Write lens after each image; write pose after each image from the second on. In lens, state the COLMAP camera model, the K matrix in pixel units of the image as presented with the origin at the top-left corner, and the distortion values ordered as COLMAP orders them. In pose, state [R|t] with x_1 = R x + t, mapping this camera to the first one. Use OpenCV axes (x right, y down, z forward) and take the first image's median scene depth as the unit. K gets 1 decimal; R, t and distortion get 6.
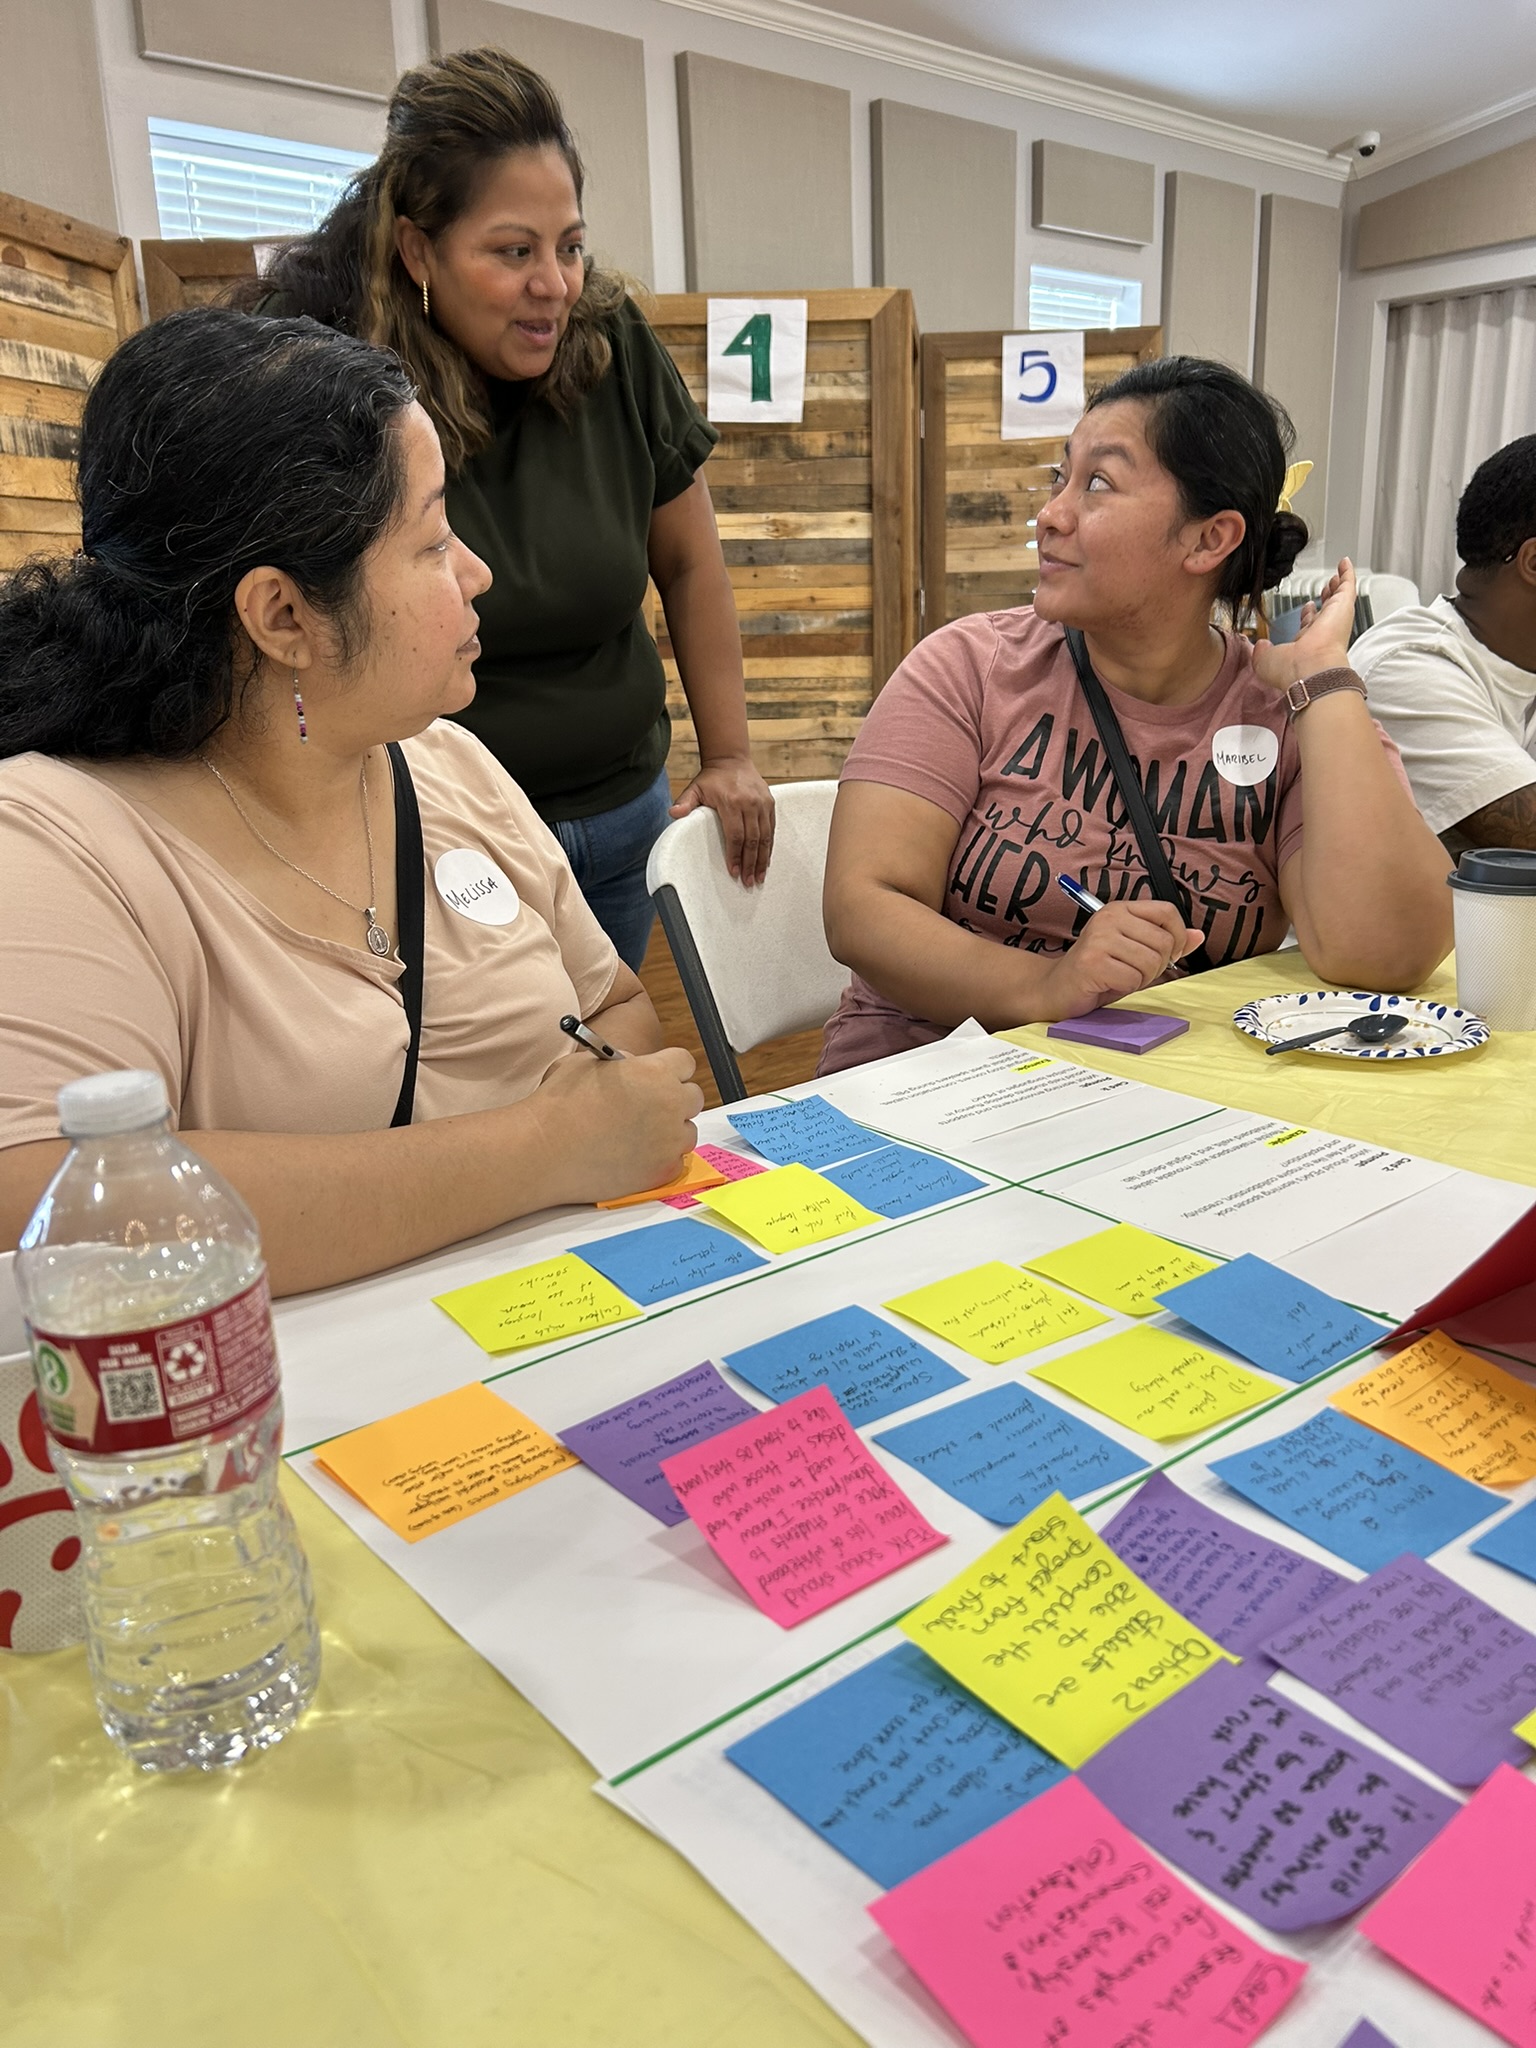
lens RADIAL K [[1520.8, 0, 768.0], [0, 1520.8, 1024.0], [0, 0, 1]] dist [-0.008396, -0.004494]
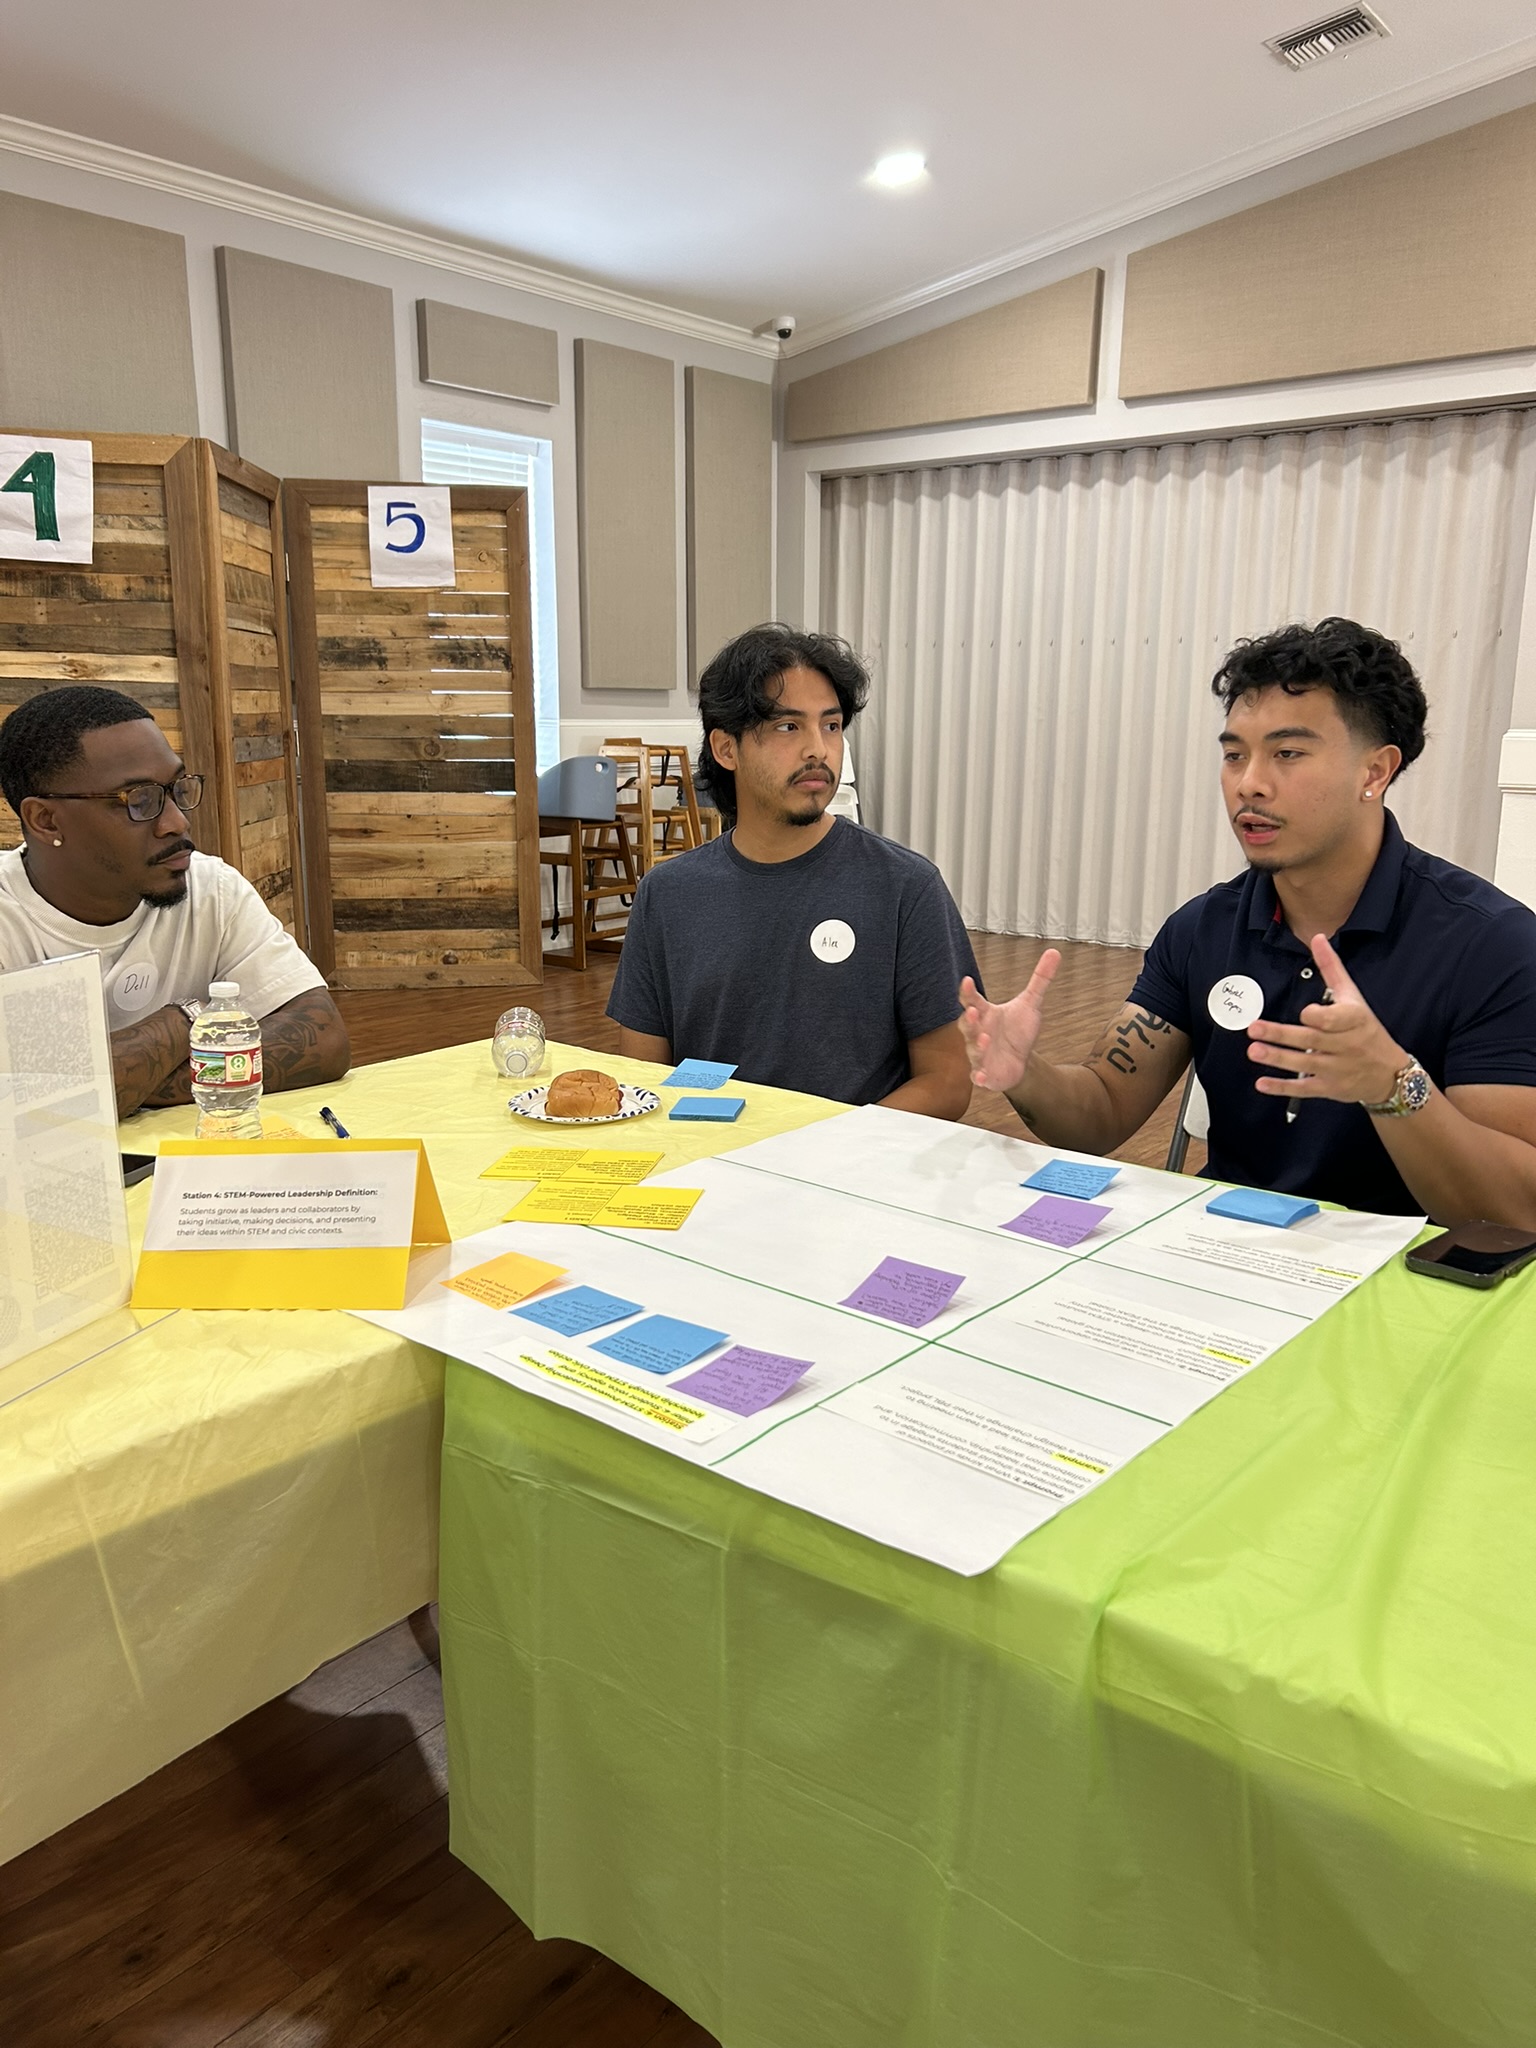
lens RADIAL K [[1520.8, 0, 768.0], [0, 1520.8, 1024.0], [0, 0, 1]] dist [-0.008396, -0.004494]
pose [[0.982092, 0.003406, 0.188372, 0.224787], [0.009142, 0.997797, -0.065703, -0.030669], [-0.188181, 0.066248, 0.979898, -0.007777]]
